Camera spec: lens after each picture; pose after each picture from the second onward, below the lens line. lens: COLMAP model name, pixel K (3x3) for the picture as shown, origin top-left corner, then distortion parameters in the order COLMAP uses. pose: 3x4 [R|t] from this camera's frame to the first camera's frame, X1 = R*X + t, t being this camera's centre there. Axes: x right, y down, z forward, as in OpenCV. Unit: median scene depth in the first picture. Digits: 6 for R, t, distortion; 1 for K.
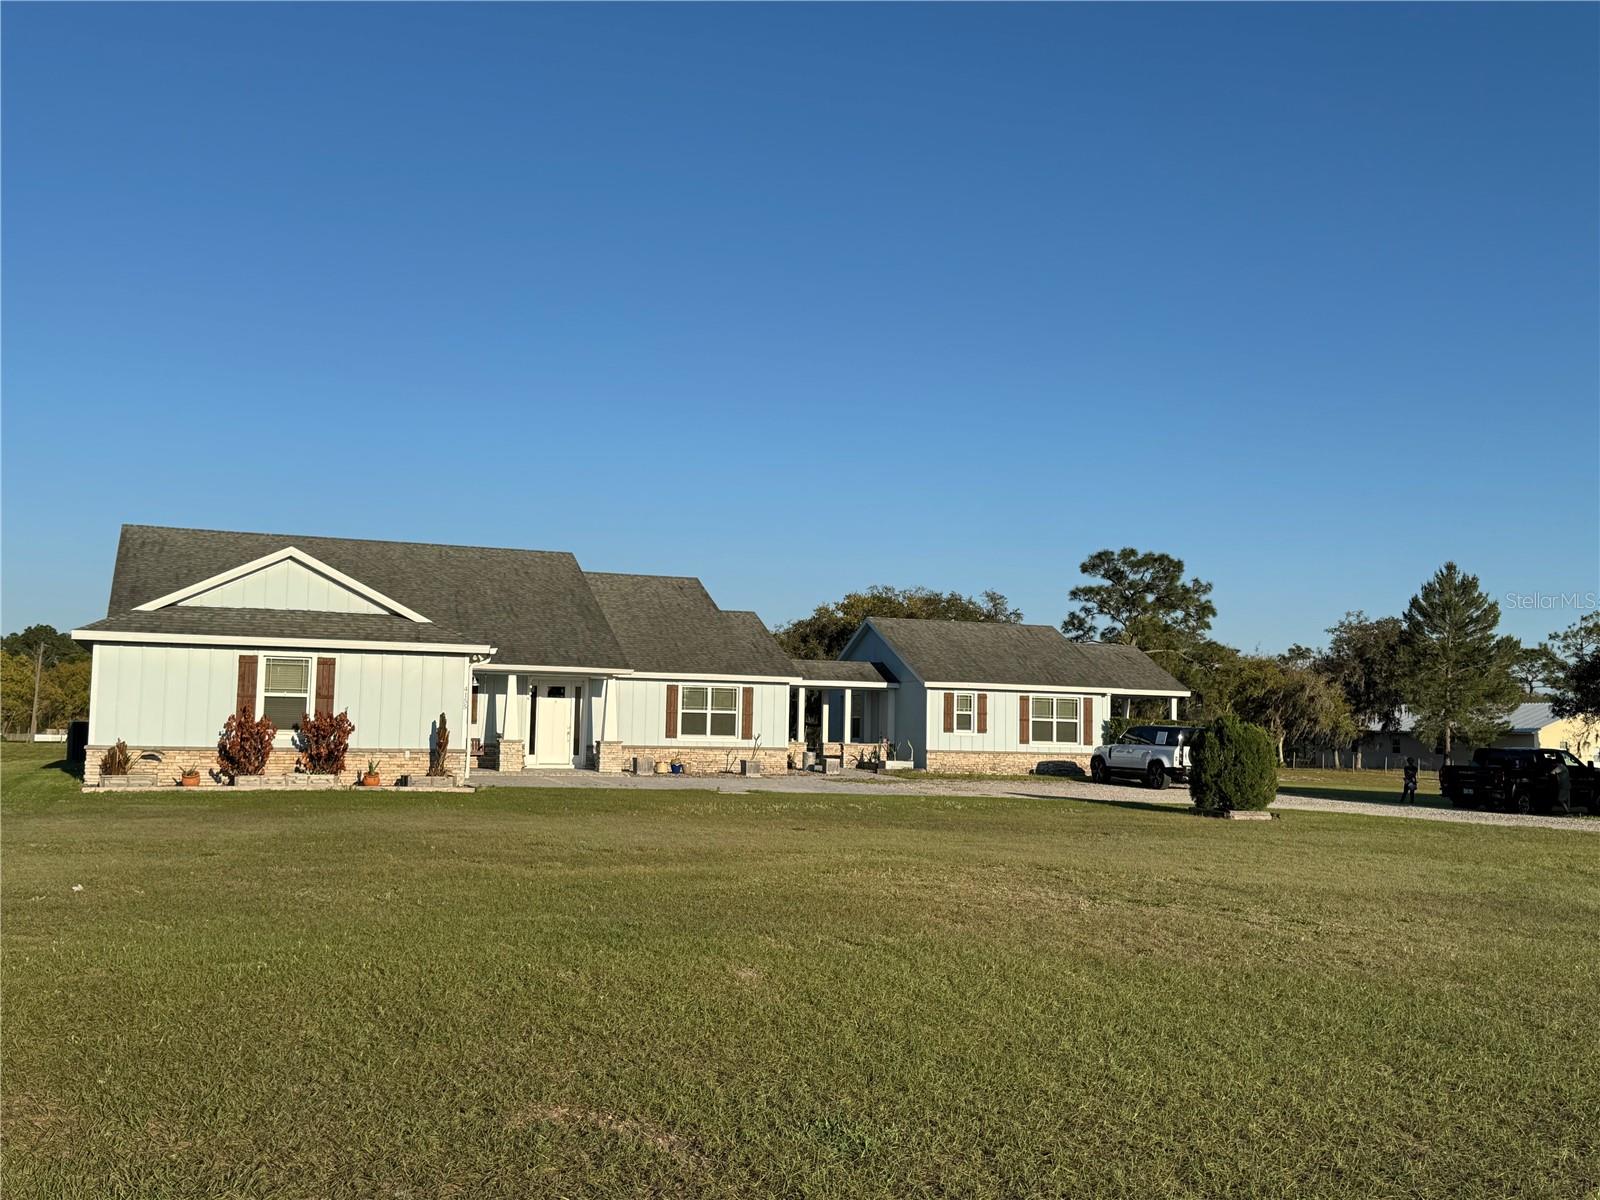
lens RADIAL K [[1573.9, 0, 807.4], [0, 1573.9, 602.6], [0, 0, 1]] dist [0.146351, -0.005628]
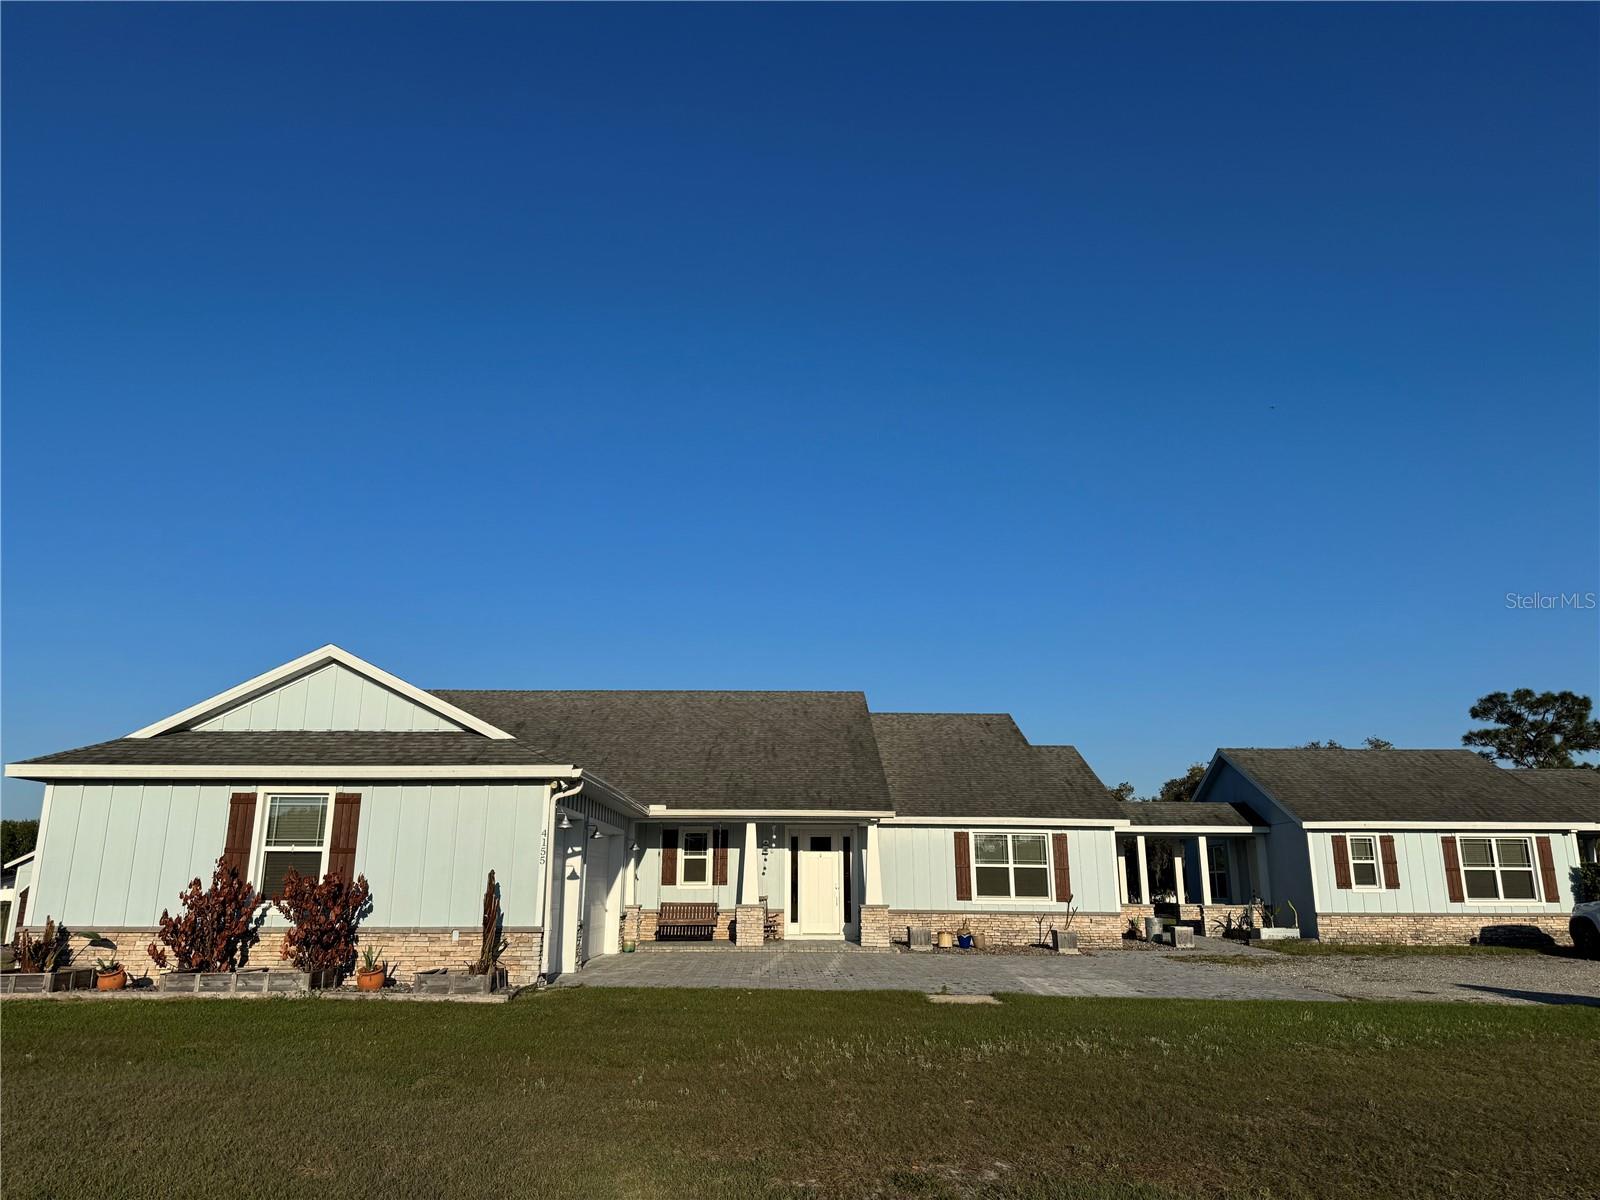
lens RADIAL K [[1126.8, 0, 799.2], [0, 1126.8, 588.5], [0, 0, 1]] dist [0.087011, -0.116612]
pose [[0.941405, -0.103680, -0.320947, 0.035360], [0.044740, 0.981558, -0.185854, 0.032282], [0.334298, 0.160604, 0.928683, 0.392882]]
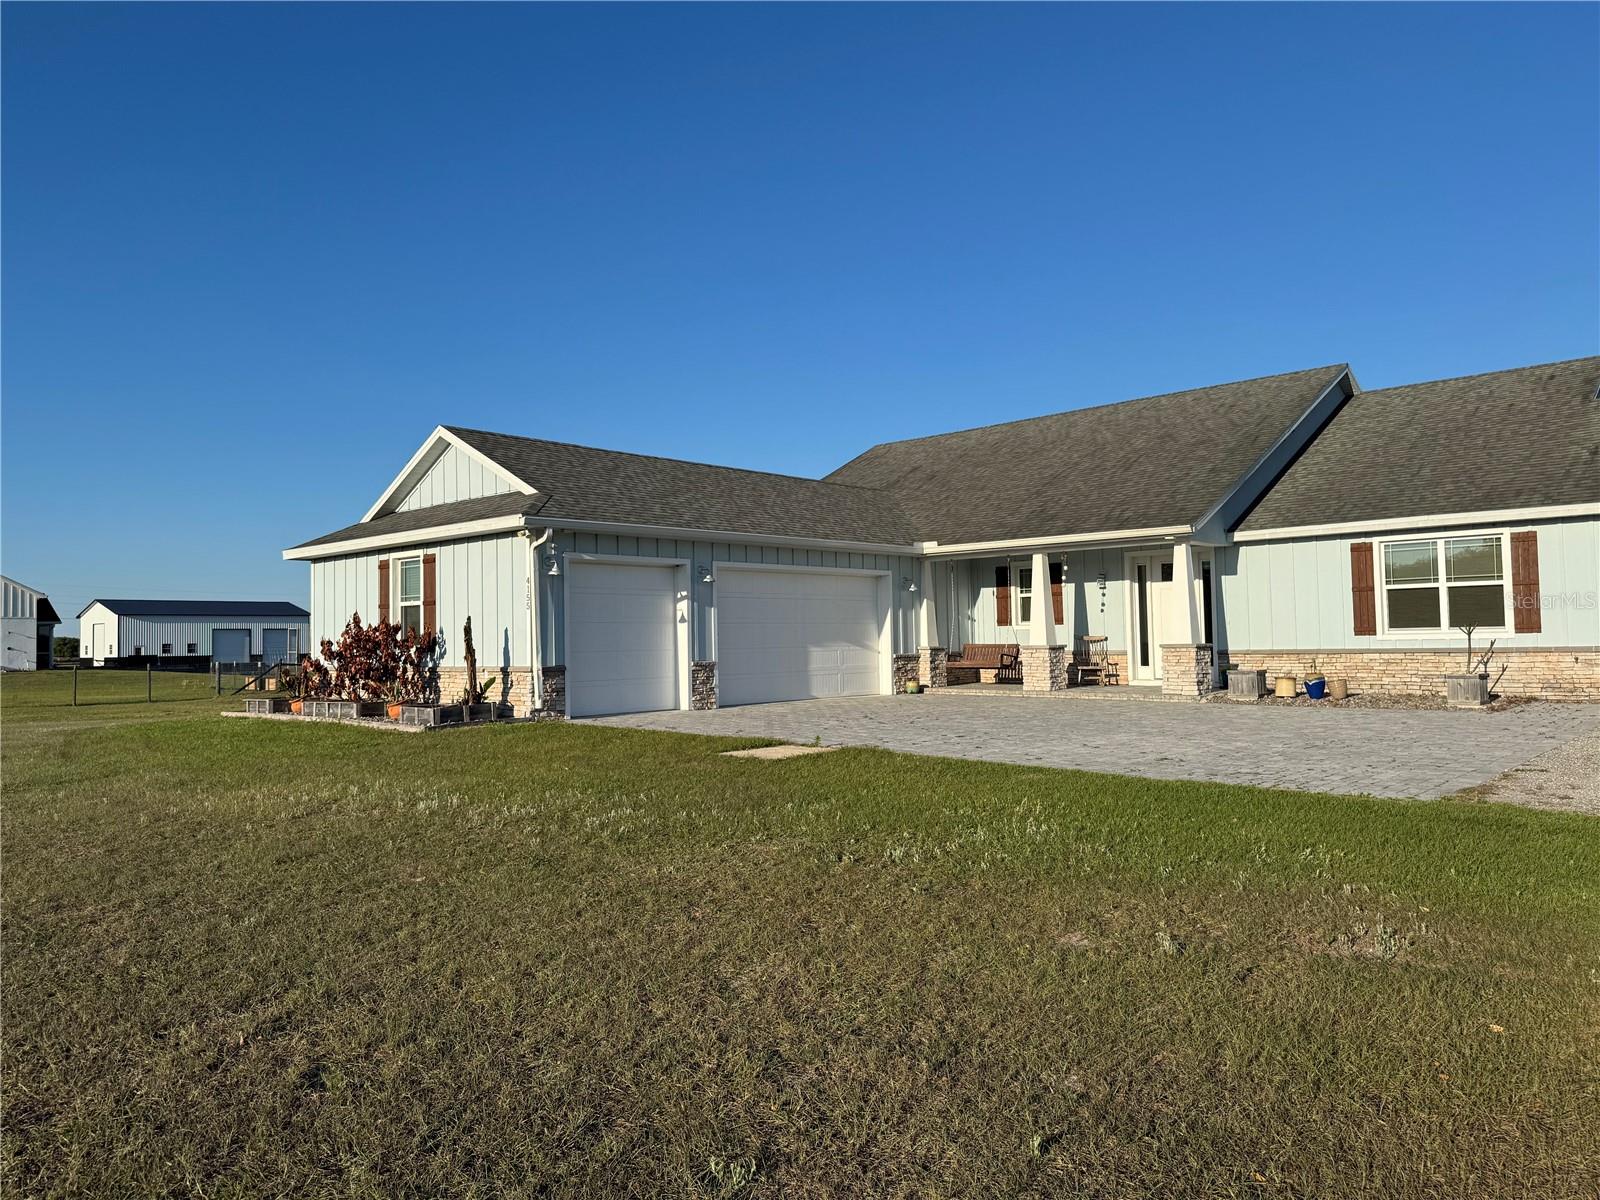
lens RADIAL K [[1126.8, 0, 799.2], [0, 1126.8, 588.5], [0, 0, 1]] dist [0.087011, -0.116612]
pose [[0.437186, -0.073921, -0.896328, 0.190968], [0.101904, 0.994270, -0.032295, 0.059118], [0.893579, -0.077221, 0.442214, 0.609289]]
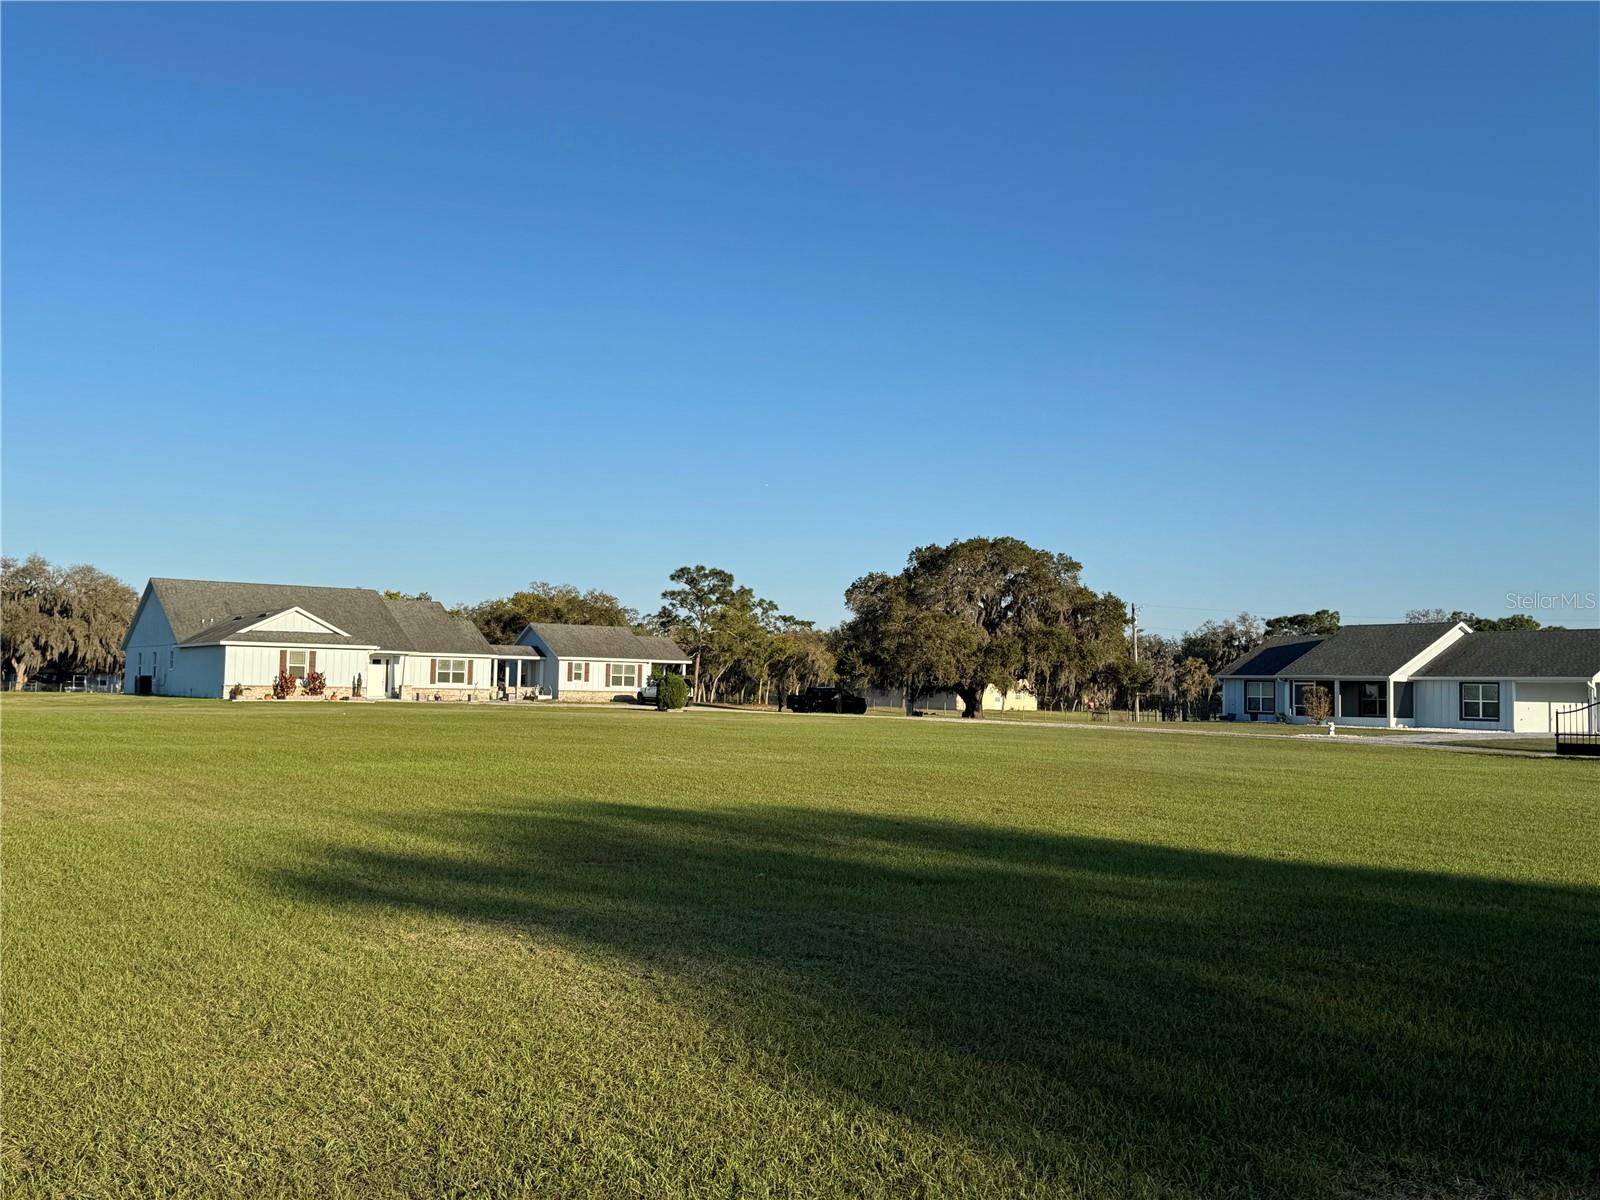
lens RADIAL K [[1573.9, 0, 807.4], [0, 1573.9, 602.6], [0, 0, 1]] dist [0.146351, -0.005628]
pose [[0.977226, 0.011857, 0.211871, -0.046504], [-0.017771, 0.999503, 0.026029, -0.082216], [-0.211457, -0.029202, 0.976951, -1.110777]]
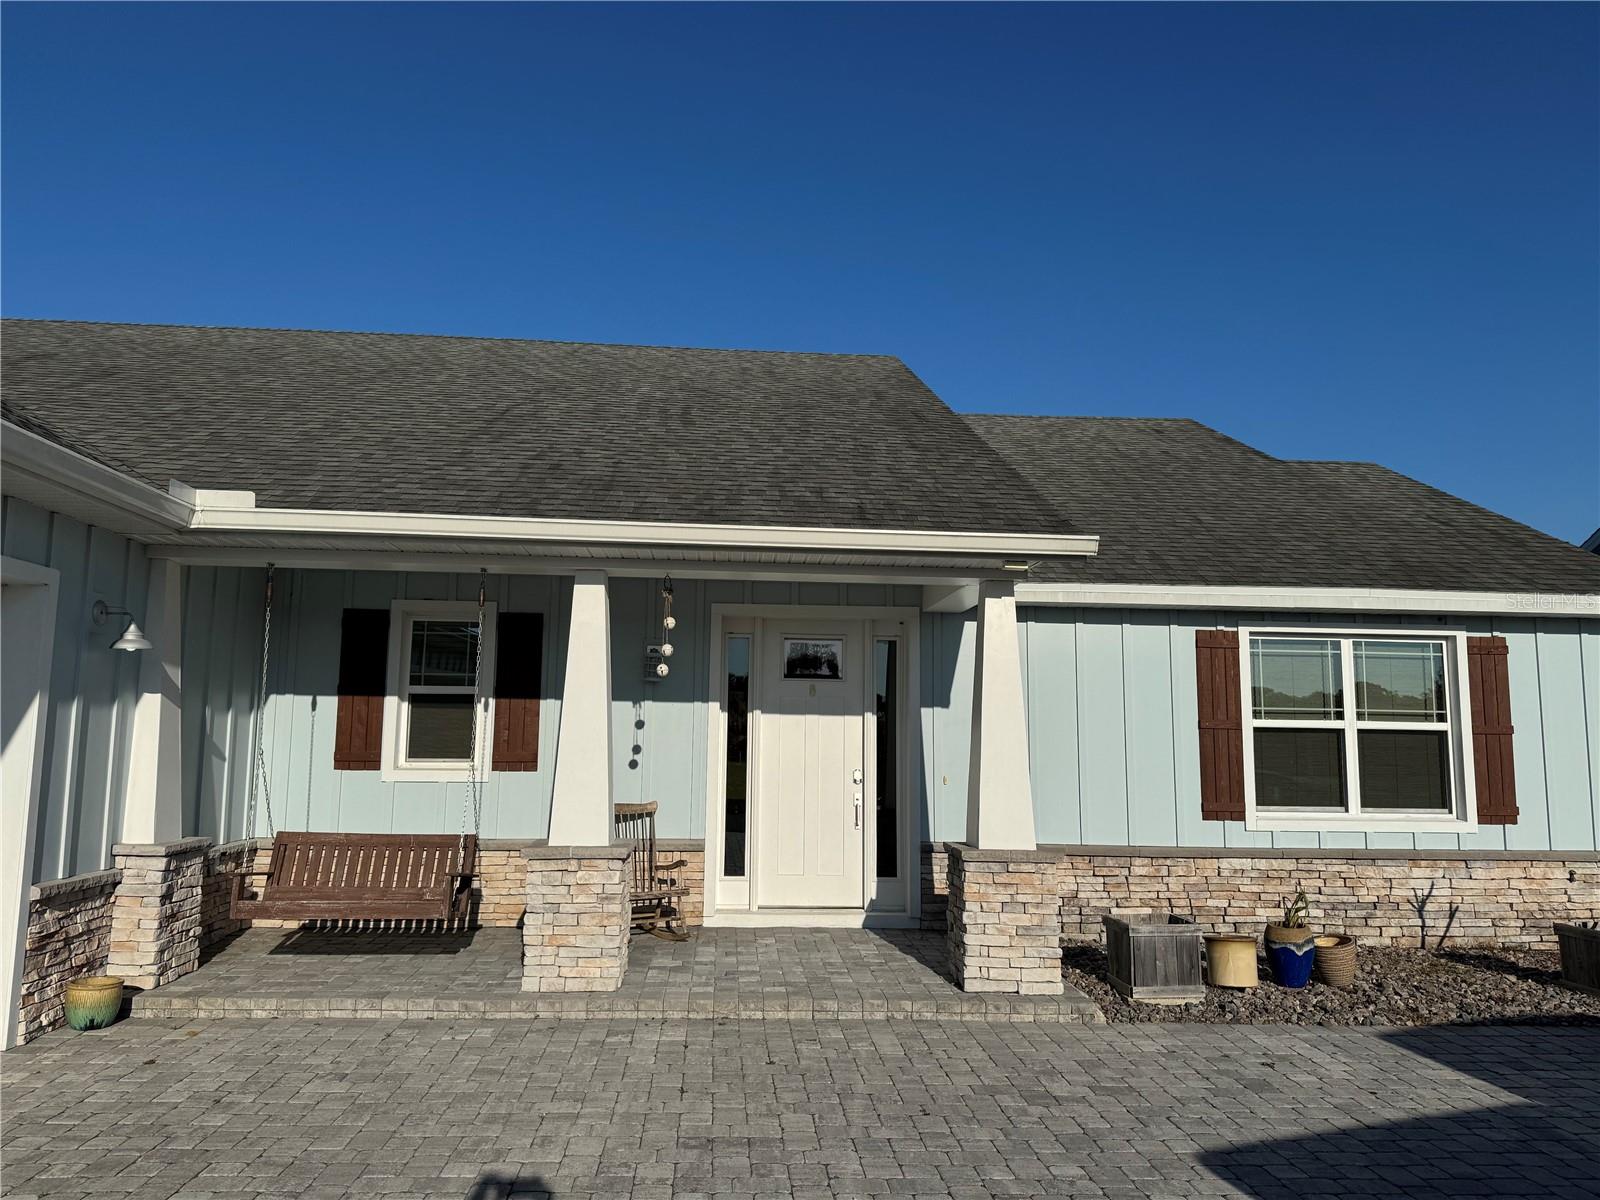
lens RADIAL K [[1116.3, 0, 788.5], [0, 1116.3, 614.1], [0, 0, 1]] dist [0.054910, -0.069042]
pose [[0.953155, -0.043026, -0.299407, -0.095008], [0.031261, 0.998543, -0.043976, 0.053624], [0.300863, 0.032556, 0.953112, 0.755474]]
